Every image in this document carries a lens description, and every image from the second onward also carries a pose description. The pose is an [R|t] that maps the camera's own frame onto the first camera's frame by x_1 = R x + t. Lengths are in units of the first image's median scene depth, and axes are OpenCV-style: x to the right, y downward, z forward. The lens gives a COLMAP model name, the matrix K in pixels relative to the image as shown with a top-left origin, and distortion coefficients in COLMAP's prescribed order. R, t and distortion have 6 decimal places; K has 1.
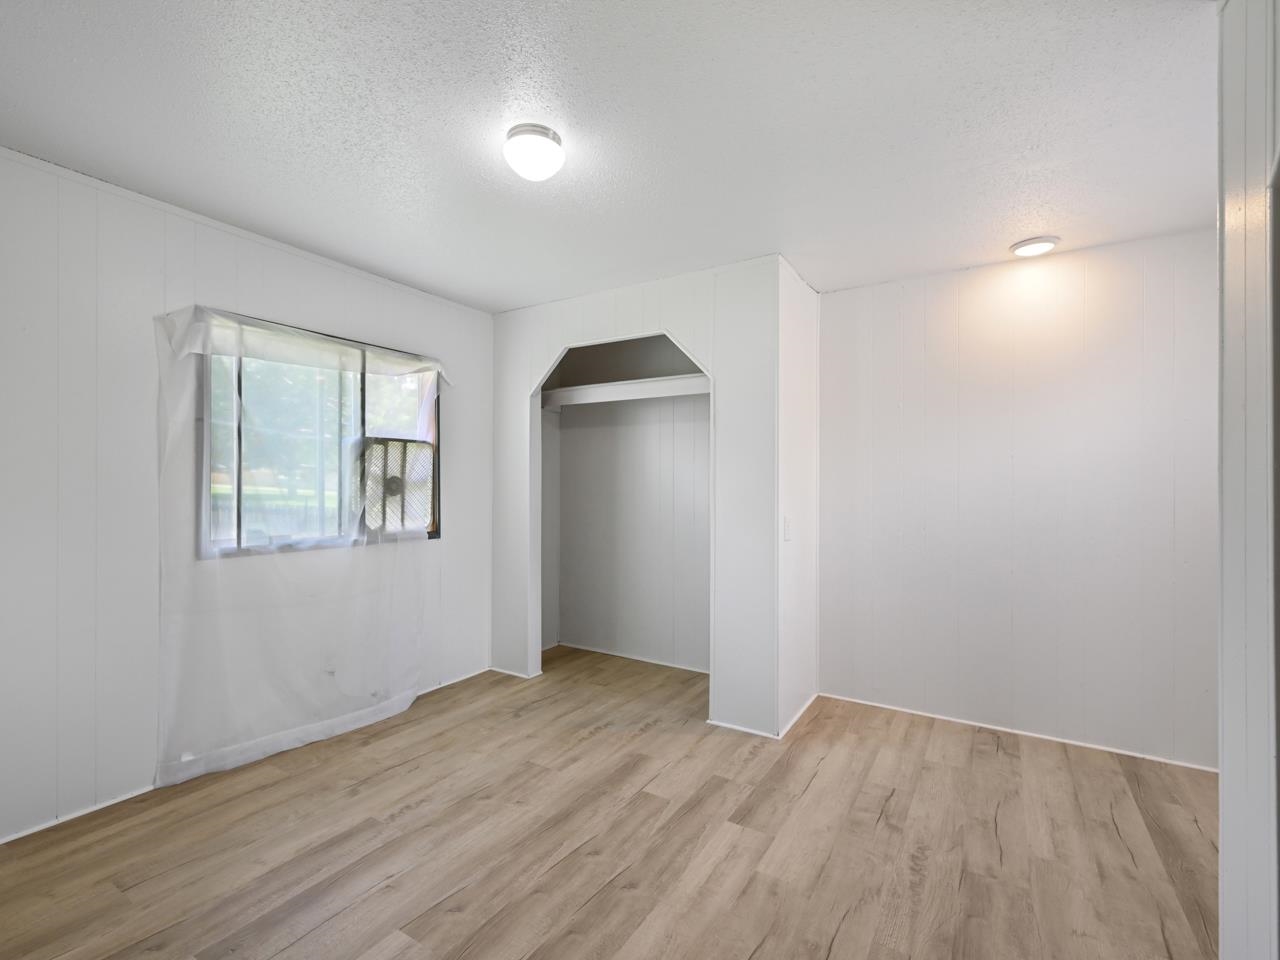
lens RADIAL K [[577.2, 0, 639.1], [0, 577.2, 477.7], [0, 0, 1]] dist [0.000081, -0.000698]
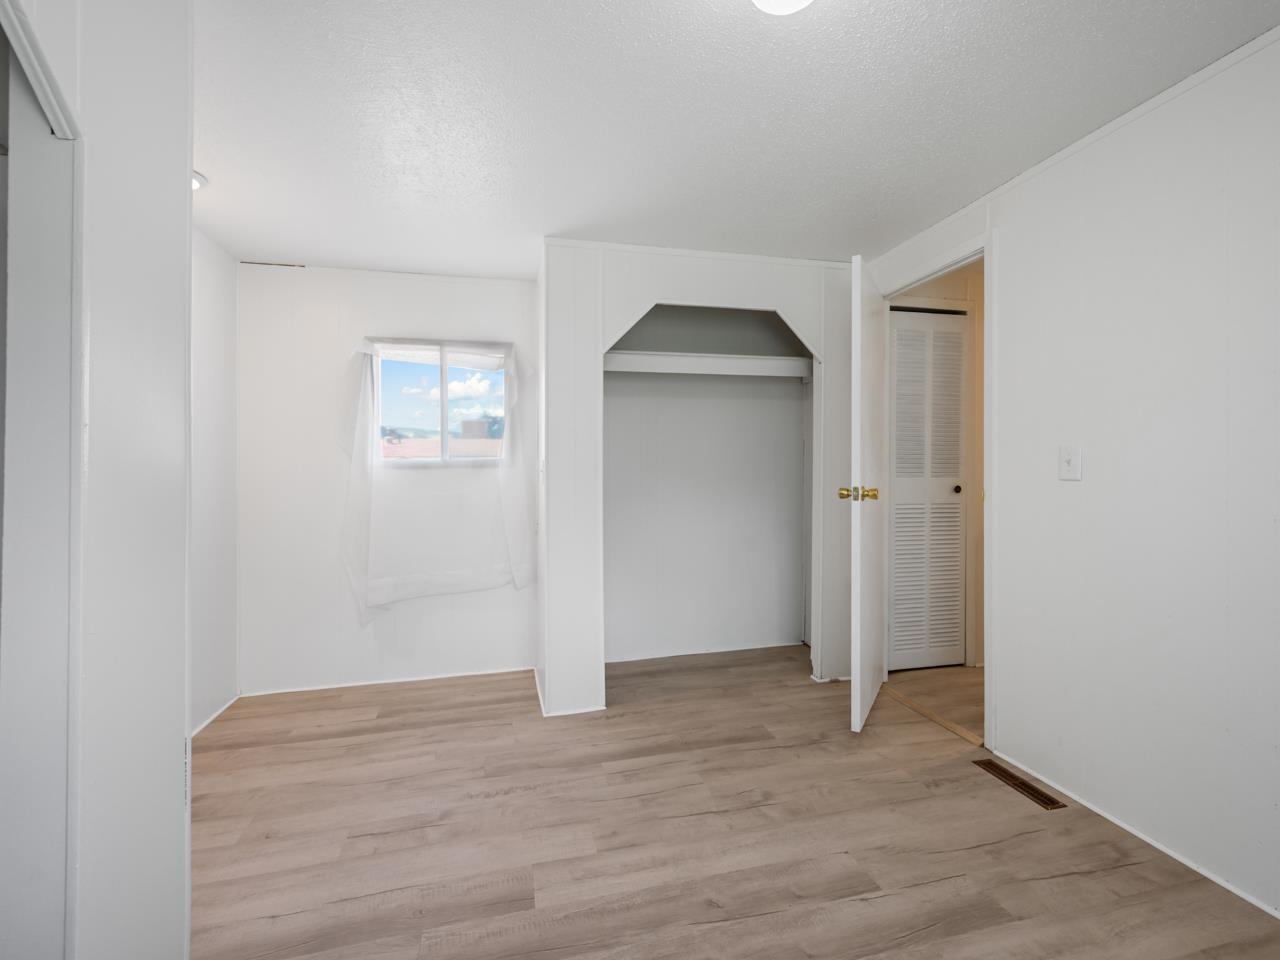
lens RADIAL K [[577.2, 0, 641.2], [0, 577.2, 474.0], [0, 0, 1]] dist [0.000081, -0.000698]
pose [[-0.705716, -0.002208, 0.708491, -0.547126], [0.002146, 0.999984, 0.005254, 0.022487], [-0.708492, 0.005229, -0.705700, 1.623023]]
